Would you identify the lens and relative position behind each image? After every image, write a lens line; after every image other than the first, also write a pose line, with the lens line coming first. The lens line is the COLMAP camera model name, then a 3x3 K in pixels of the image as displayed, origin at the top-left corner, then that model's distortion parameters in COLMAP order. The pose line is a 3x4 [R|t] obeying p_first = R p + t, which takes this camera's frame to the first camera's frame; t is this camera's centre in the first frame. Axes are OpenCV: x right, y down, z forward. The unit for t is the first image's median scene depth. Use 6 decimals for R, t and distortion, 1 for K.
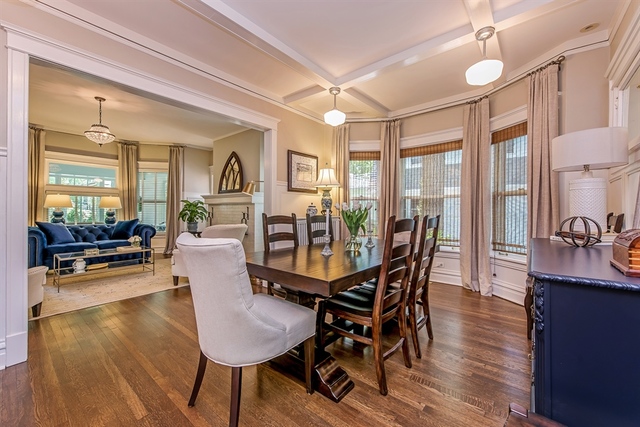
lens RADIAL K [[257.6, 0, 320.0], [0, 257.6, 213.5], [0, 0, 1]] dist [-0.001025, -0.000017]
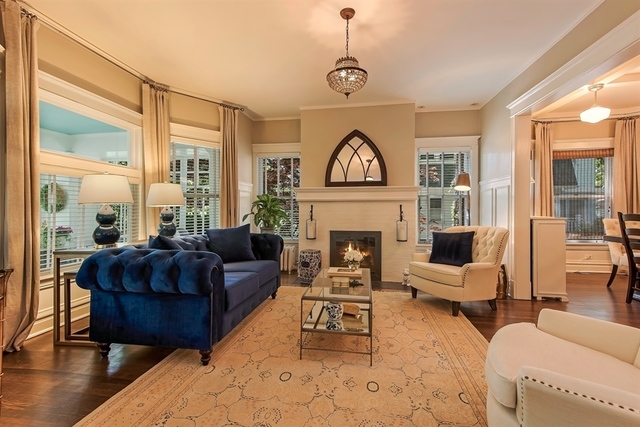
lens RADIAL K [[298.6, 0, 320.0], [0, 298.6, 213.5], [0, 0, 1]] dist [0.002725, 0.000351]
pose [[0.855658, -0.016373, 0.517282, -0.837492], [0.015827, 0.999860, 0.005469, -0.006682], [-0.517299, 0.003508, 0.855797, 0.312017]]
